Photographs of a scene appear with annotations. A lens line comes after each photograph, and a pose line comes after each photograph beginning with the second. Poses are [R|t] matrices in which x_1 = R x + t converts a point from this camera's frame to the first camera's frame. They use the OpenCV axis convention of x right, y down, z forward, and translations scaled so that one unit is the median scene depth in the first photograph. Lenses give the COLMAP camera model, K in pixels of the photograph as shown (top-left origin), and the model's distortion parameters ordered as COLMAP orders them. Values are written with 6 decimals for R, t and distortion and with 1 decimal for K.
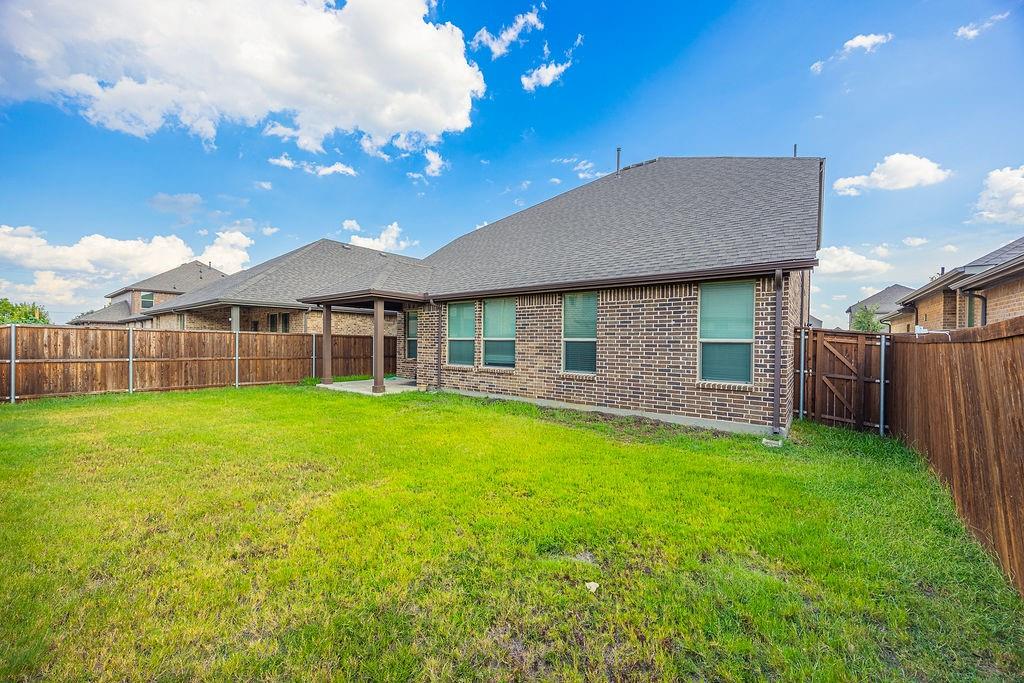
lens RADIAL K [[394.4, 0, 518.6], [0, 394.4, 353.3], [0, 0, 1]] dist [-0.001123, -0.000082]
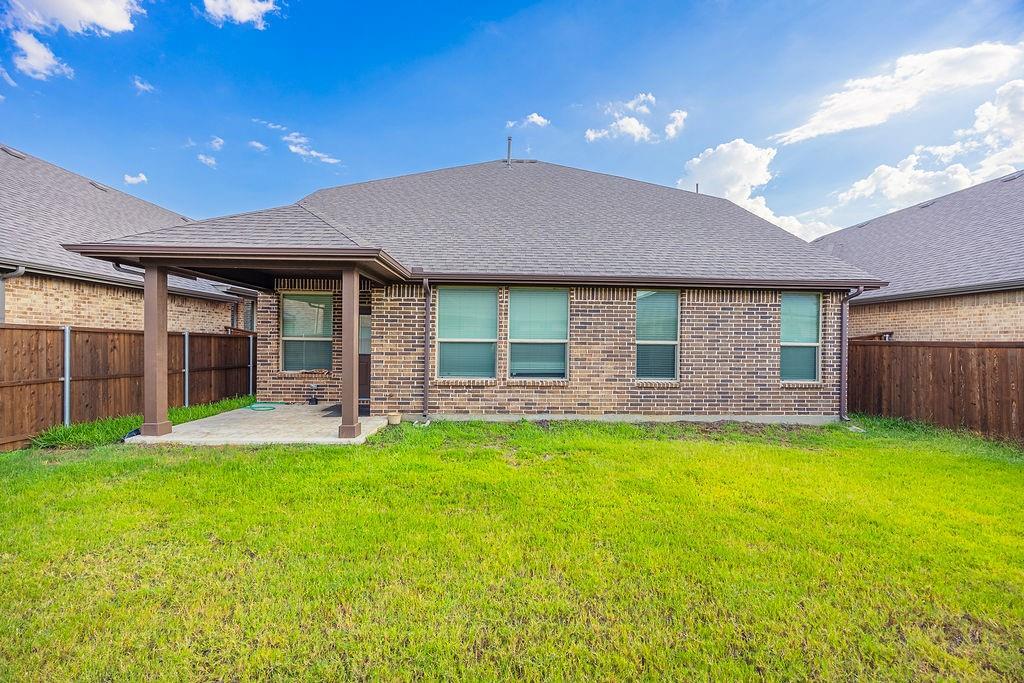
lens RADIAL K [[394.4, 0, 526.0], [0, 394.4, 345.0], [0, 0, 1]] dist [-0.001123, -0.000082]
pose [[0.767532, -0.007173, 0.640970, -0.566106], [0.016013, 0.999840, -0.007985, -0.023452], [-0.640810, 0.016392, 0.767524, 0.447187]]
